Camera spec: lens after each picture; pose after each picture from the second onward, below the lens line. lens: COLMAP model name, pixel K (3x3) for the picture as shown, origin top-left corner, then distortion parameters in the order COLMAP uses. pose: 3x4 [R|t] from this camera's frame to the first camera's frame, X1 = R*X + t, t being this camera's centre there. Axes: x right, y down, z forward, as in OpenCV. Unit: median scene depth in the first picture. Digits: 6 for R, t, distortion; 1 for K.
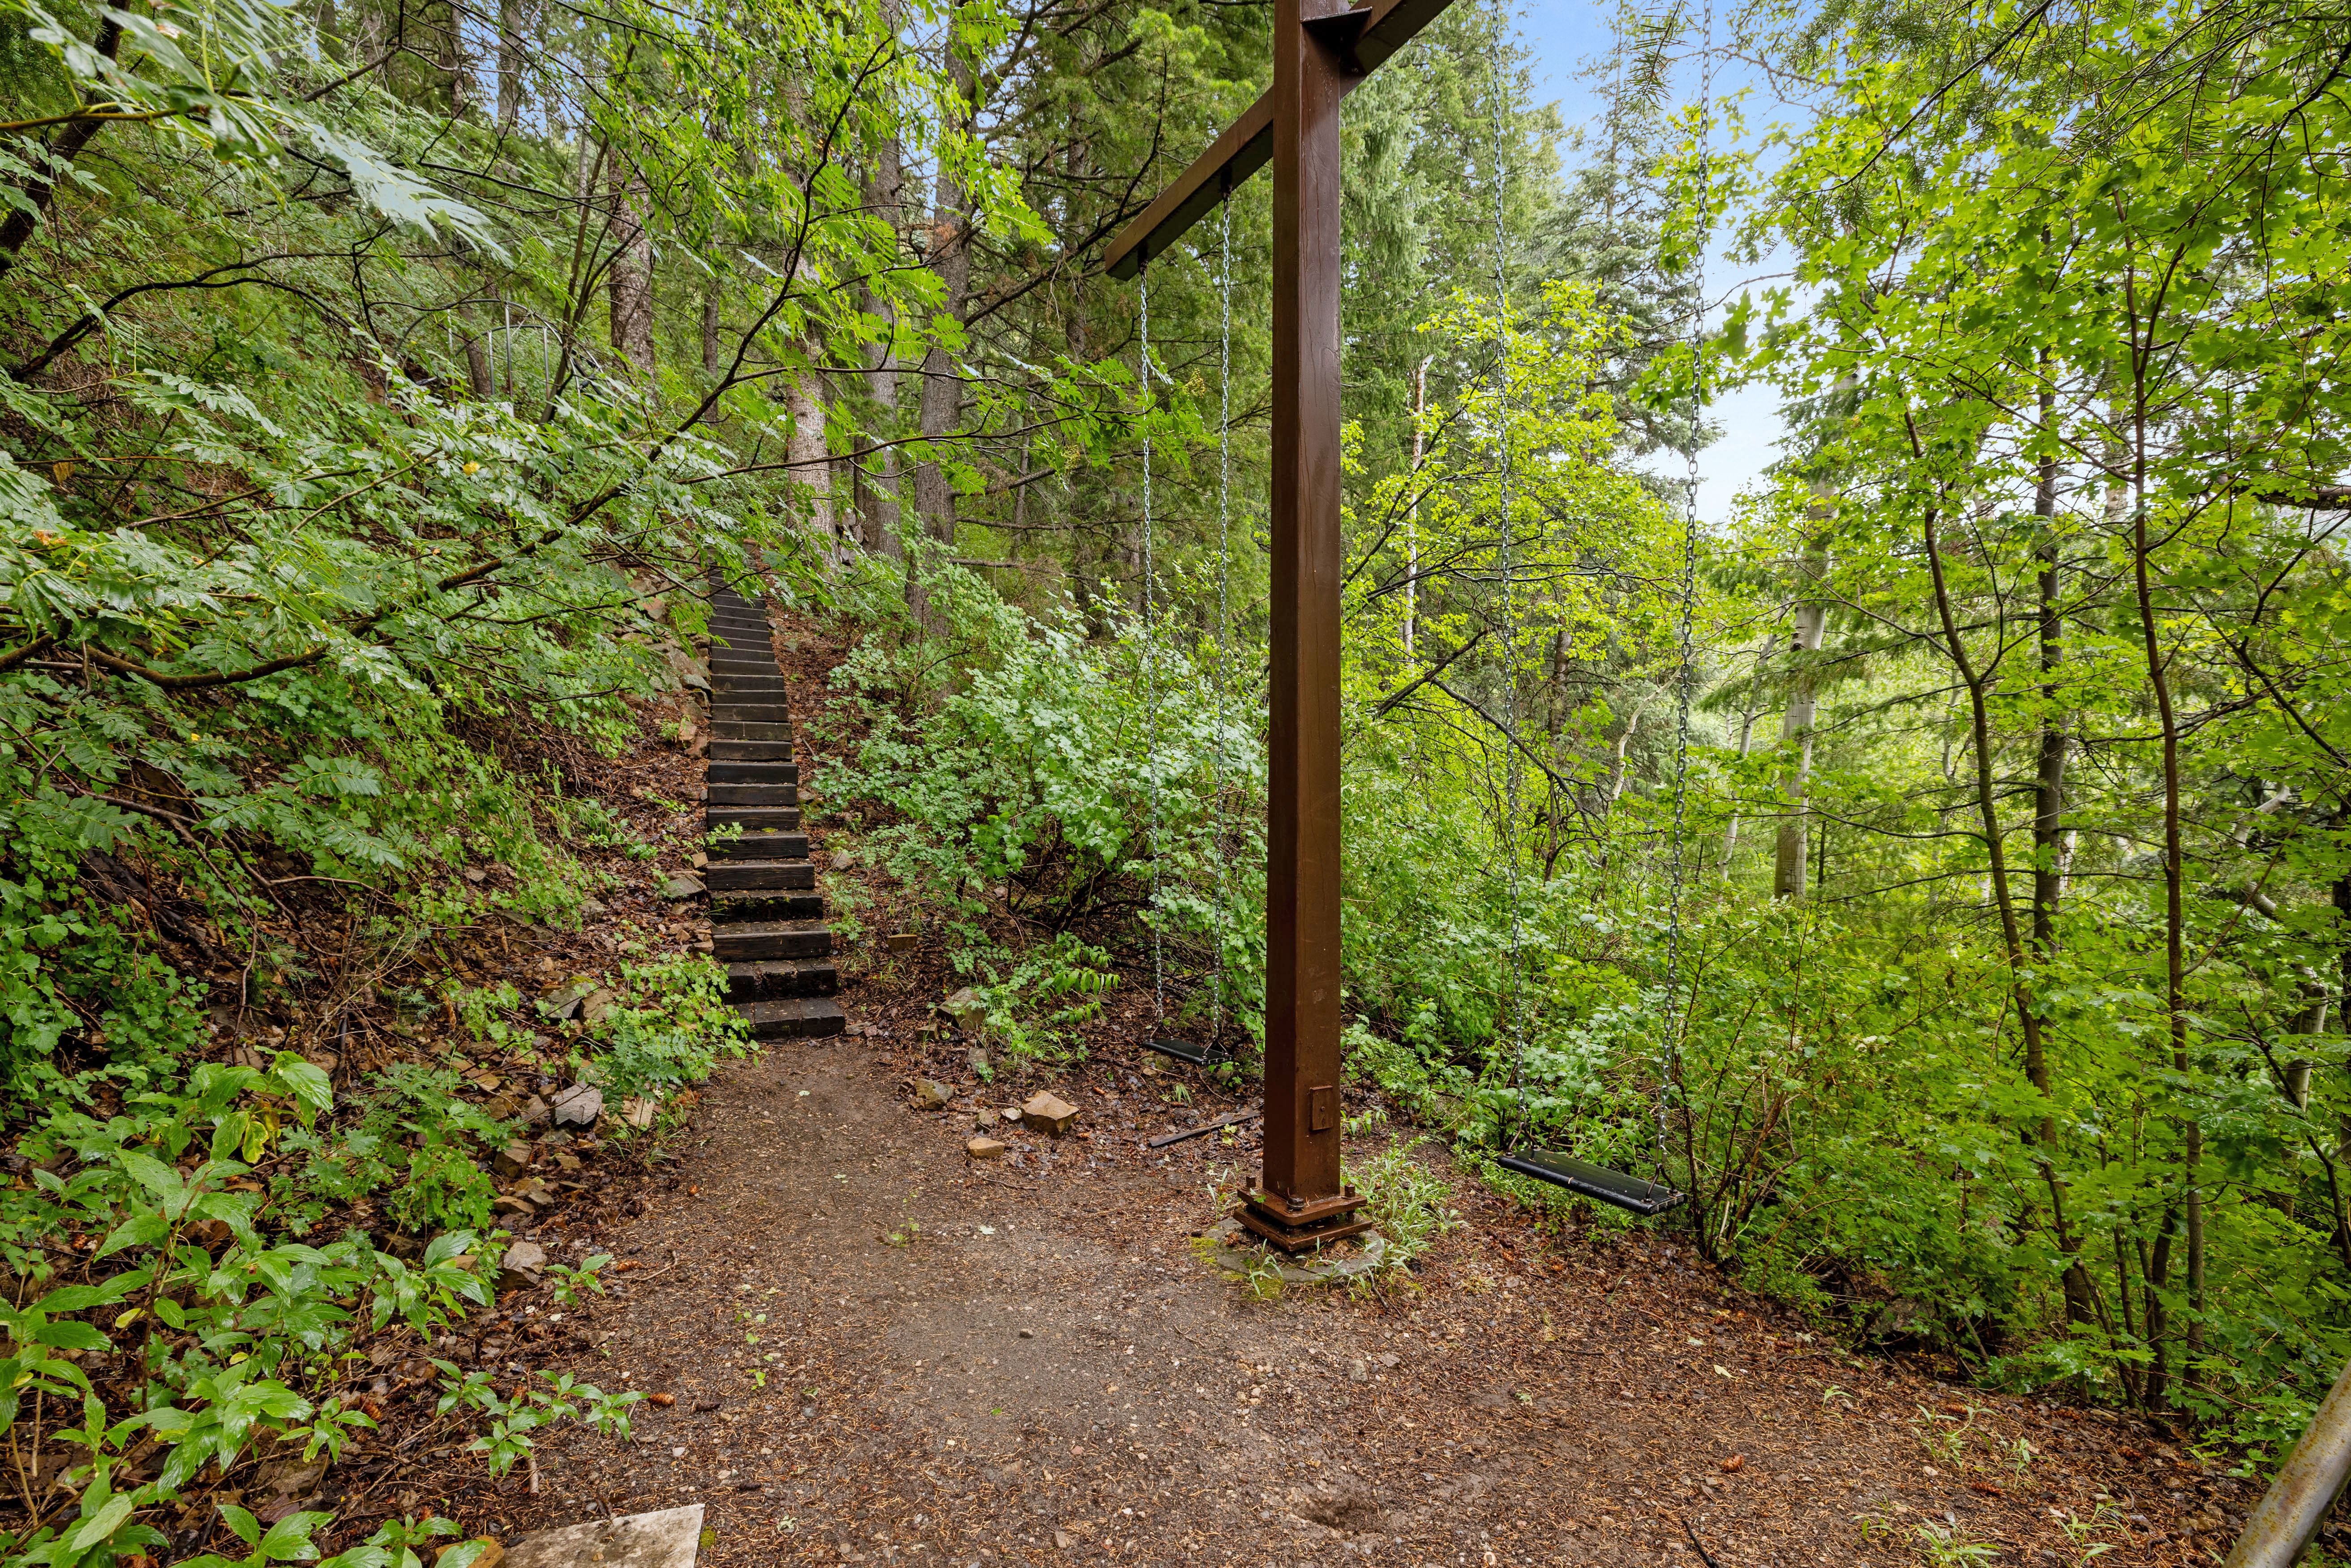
lens RADIAL K [[1062.6, 0, 1175.5], [0, 1062.6, 787.7], [0, 0, 1]] dist [-0.000024, 0.000000]
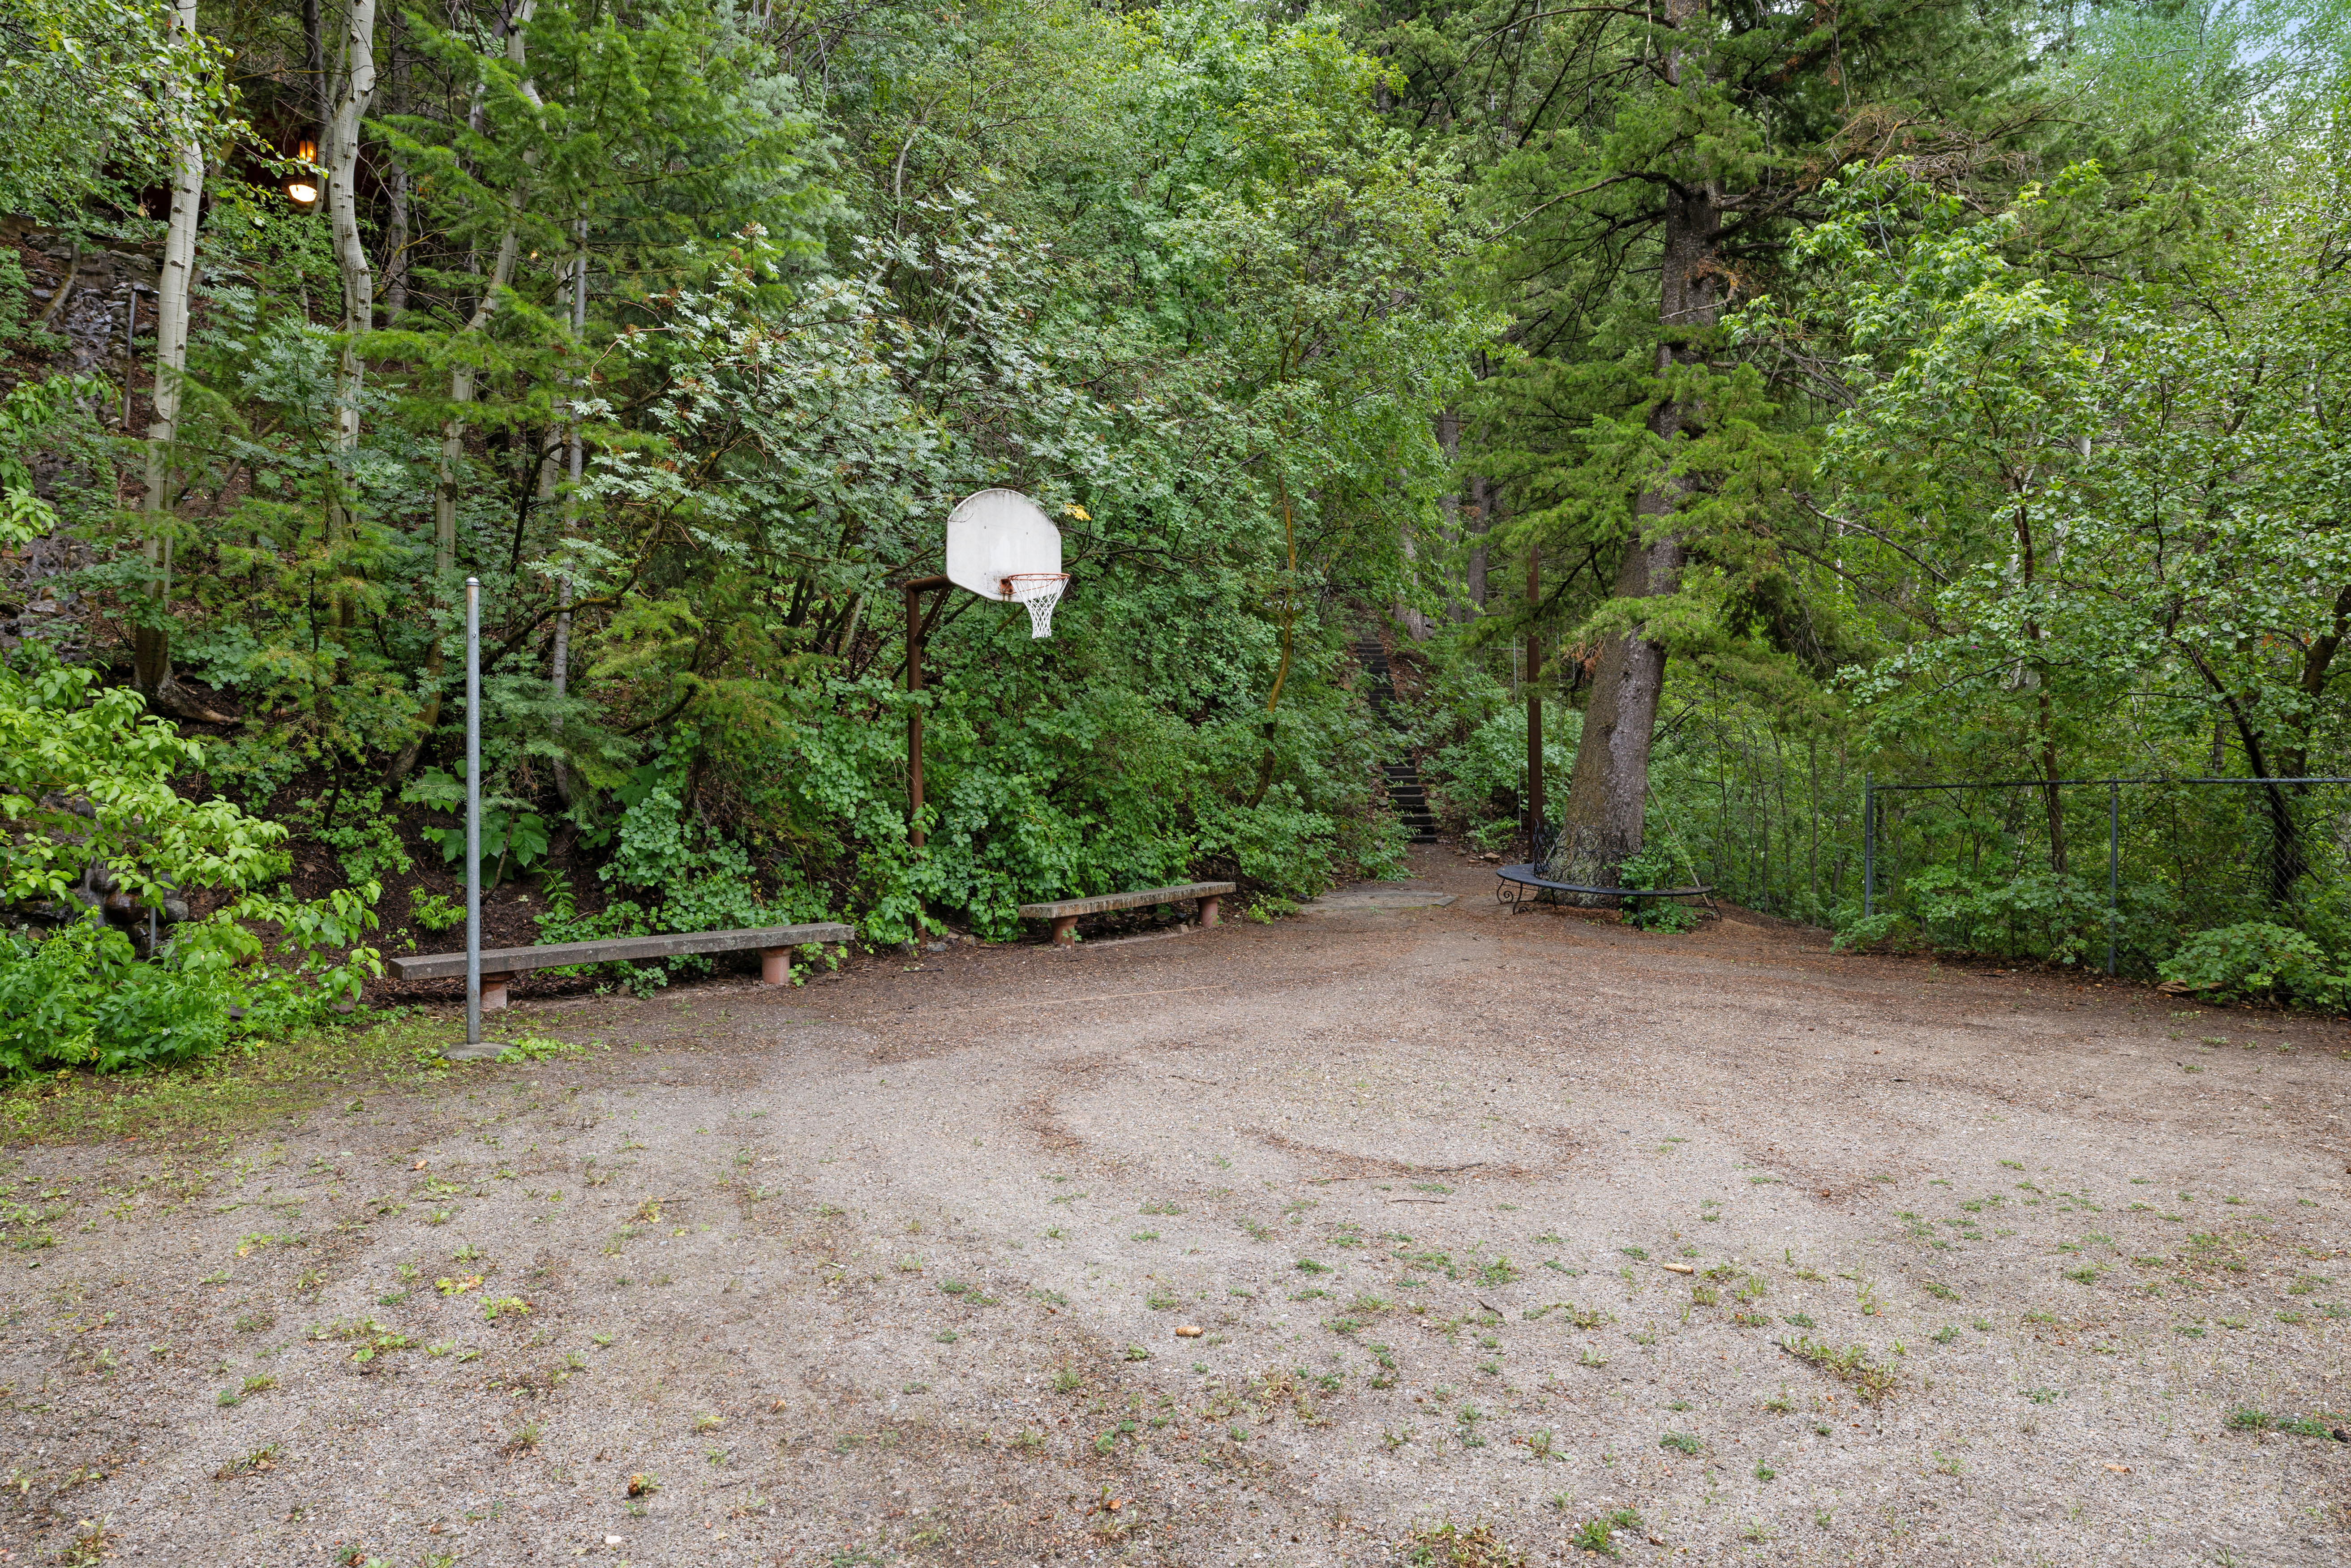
lens RADIAL K [[1432.7, 0, 1172.6], [0, 1432.7, 774.6], [0, 0, 1]] dist [-0.002197, -0.000258]
pose [[0.891827, -0.000035, -0.452377, 0.906624], [0.006939, 0.999883, 0.013602, -0.045480], [0.452323, -0.015270, 0.891723, -3.115563]]
